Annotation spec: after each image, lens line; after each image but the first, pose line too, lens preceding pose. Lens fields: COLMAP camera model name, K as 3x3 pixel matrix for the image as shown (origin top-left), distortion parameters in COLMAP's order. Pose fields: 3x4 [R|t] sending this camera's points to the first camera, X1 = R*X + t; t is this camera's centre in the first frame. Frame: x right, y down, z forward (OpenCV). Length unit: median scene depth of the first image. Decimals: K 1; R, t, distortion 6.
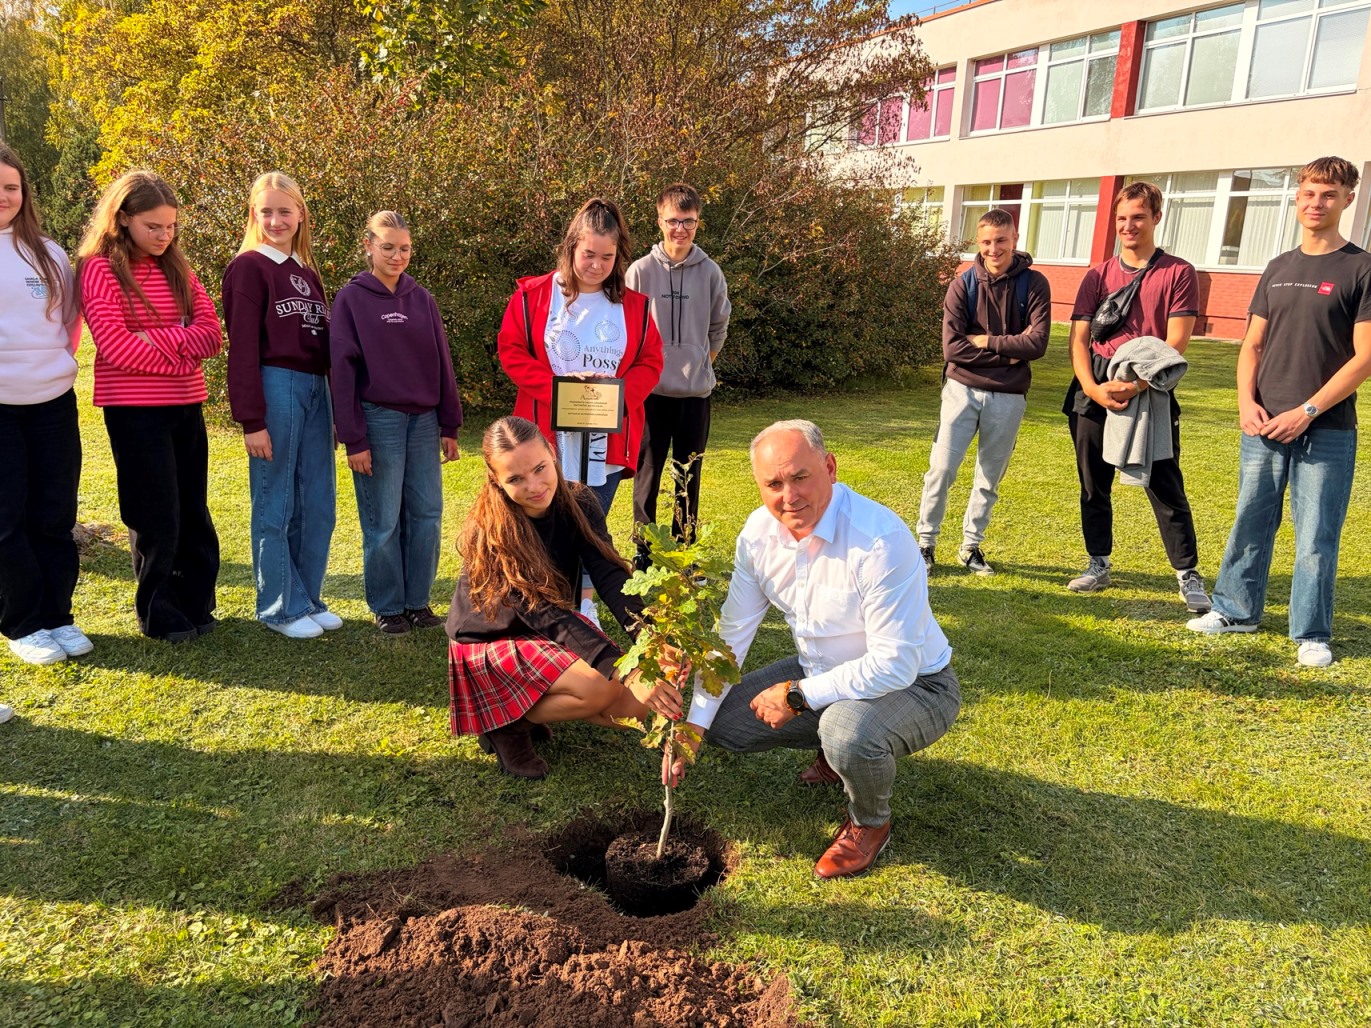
lens RADIAL K [[1028.1, 0, 676.0], [0, 1028.1, 510.4], [0, 0, 1]] dist [0.039221, -0.048613]
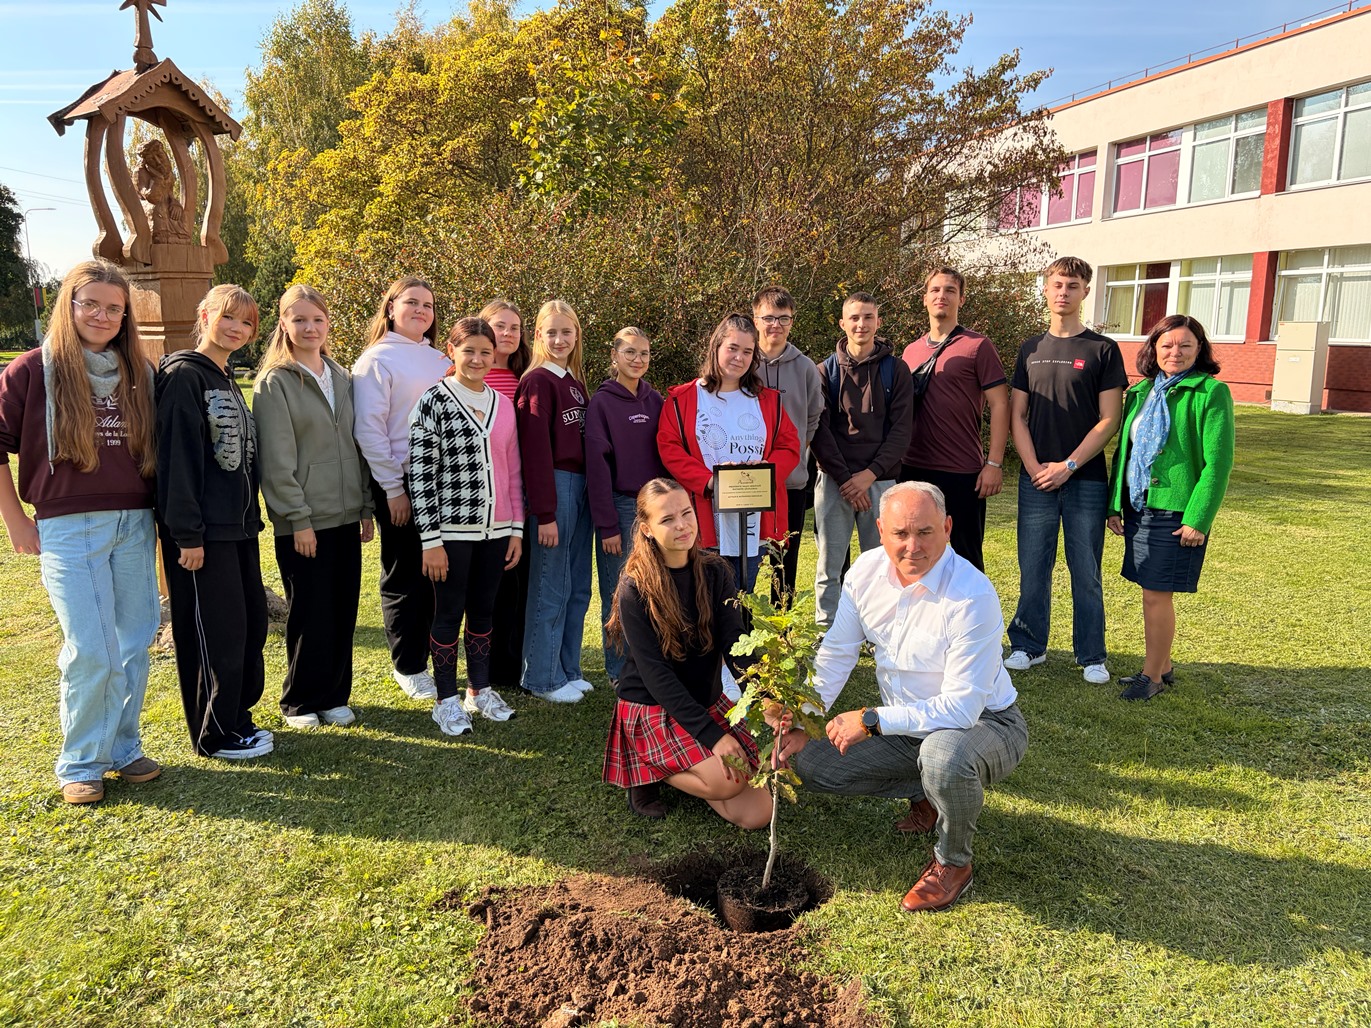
lens RADIAL K [[1017.6, 0, 685.5], [0, 1017.6, 514.0], [0, 0, 1]] dist [0.029322, -0.049456]
pose [[0.991729, -0.004998, -0.128253, 0.041818], [-0.004921, 0.997027, -0.076901, 0.011802], [0.128256, 0.076896, 0.988756, -0.138593]]
